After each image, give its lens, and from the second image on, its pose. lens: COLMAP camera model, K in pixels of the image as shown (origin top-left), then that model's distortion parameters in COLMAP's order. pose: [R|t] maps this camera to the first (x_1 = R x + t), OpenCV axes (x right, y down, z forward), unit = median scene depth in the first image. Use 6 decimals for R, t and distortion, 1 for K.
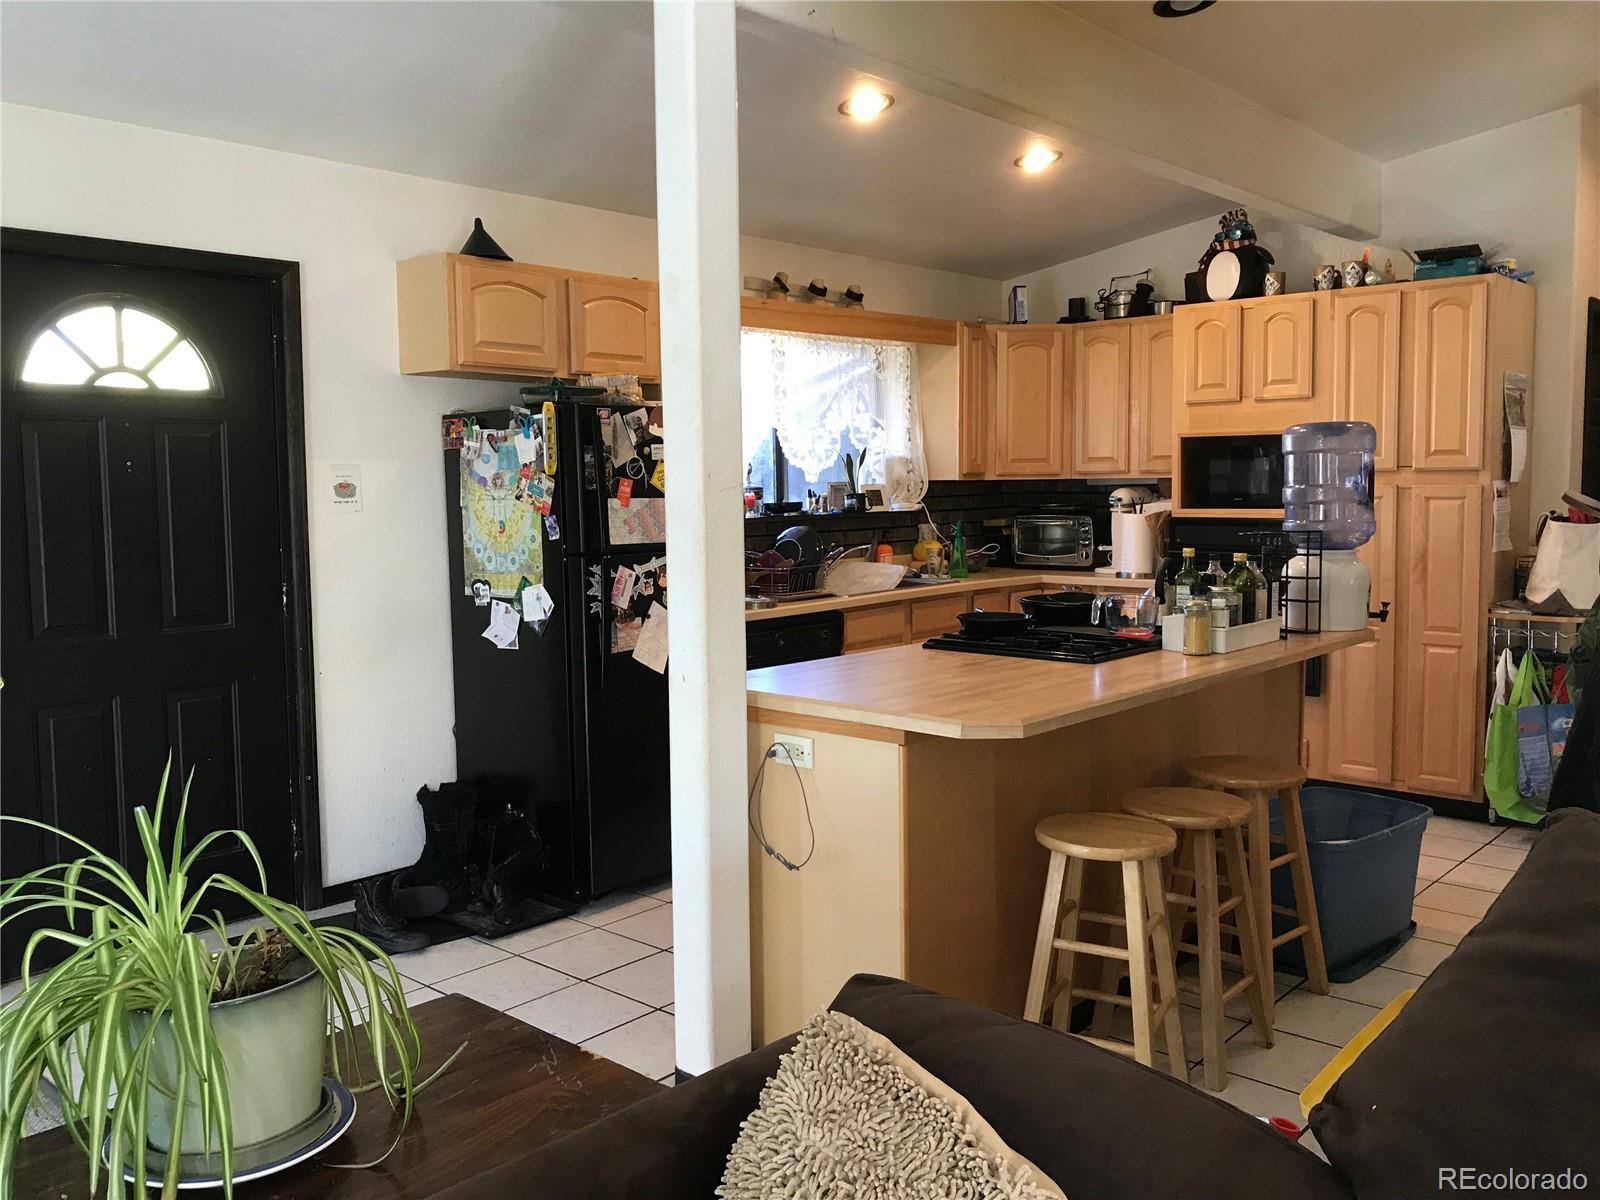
lens RADIAL K [[1310.6, 0, 771.6], [0, 1310.6, 608.1], [0, 0, 1]] dist [0.063478, -0.162947]
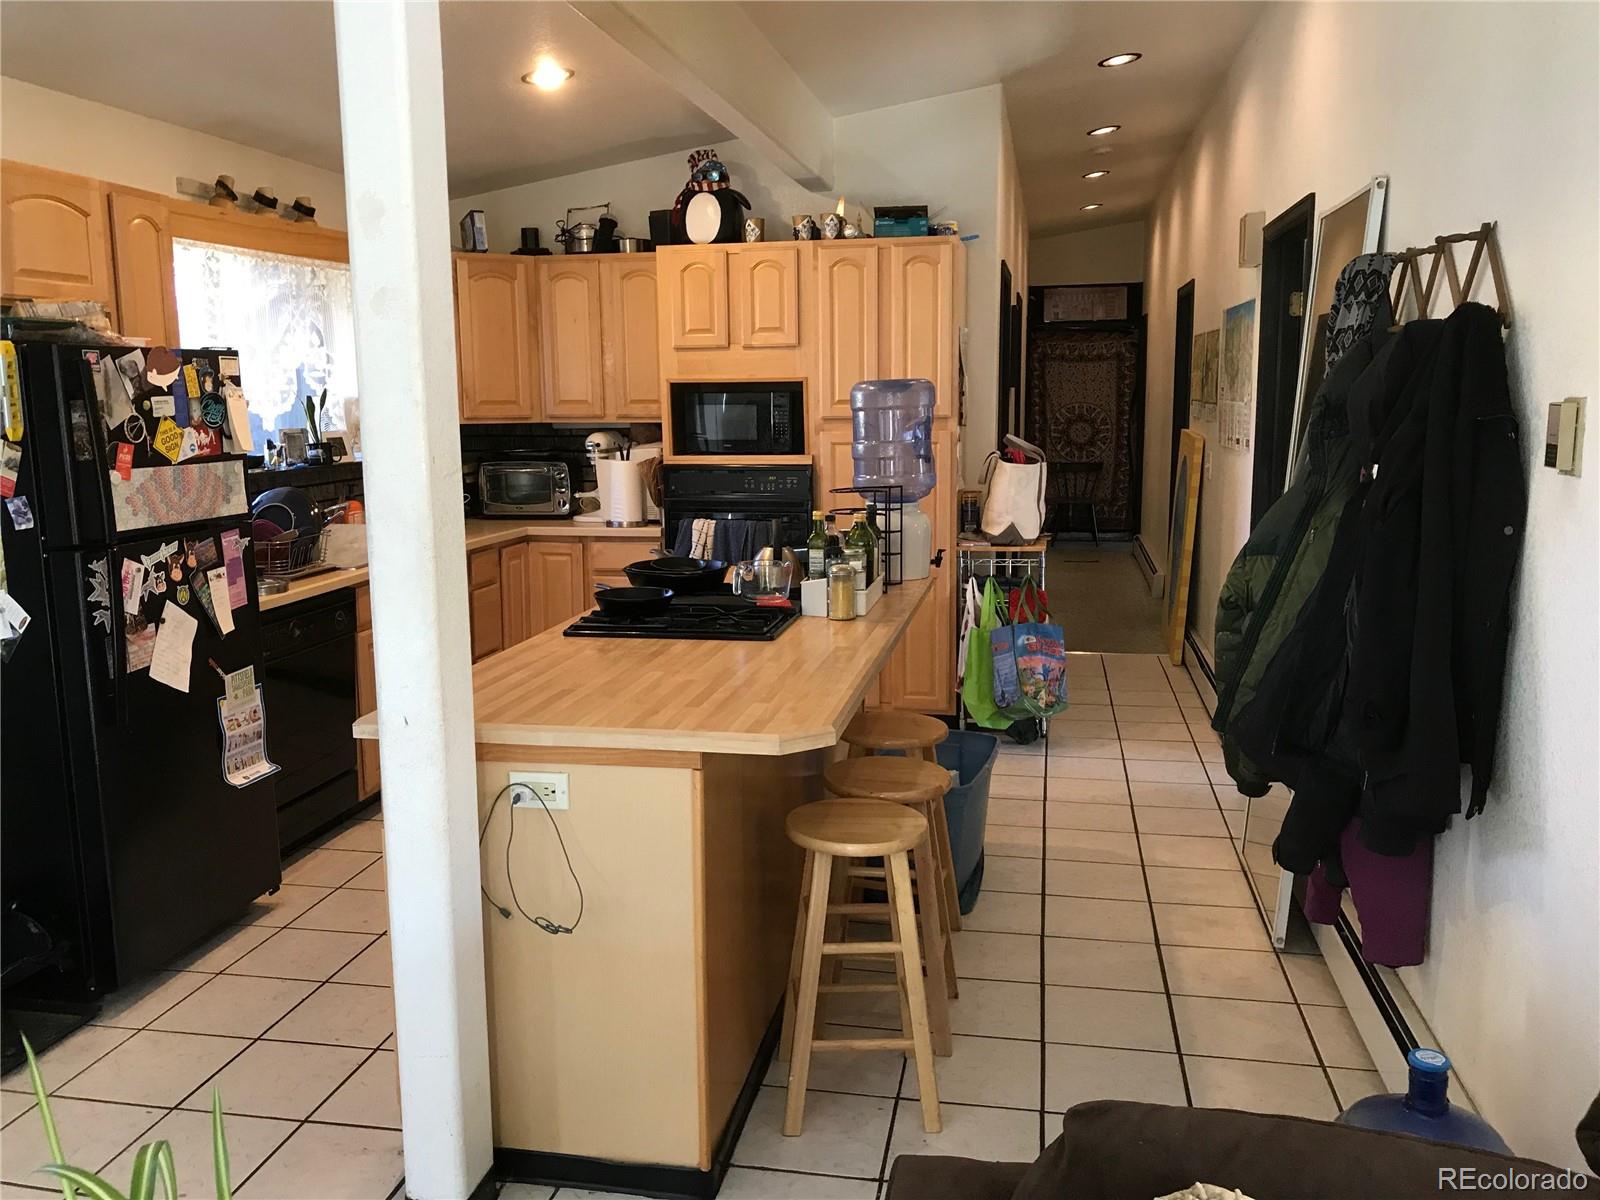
lens RADIAL K [[1310.6, 0, 771.6], [0, 1310.6, 608.1], [0, 0, 1]] dist [0.063478, -0.162947]
pose [[0.854371, -0.083225, 0.512955, -0.155265], [0.052378, 0.995857, 0.074334, -0.033547], [-0.517017, -0.036642, 0.855191, 0.126483]]
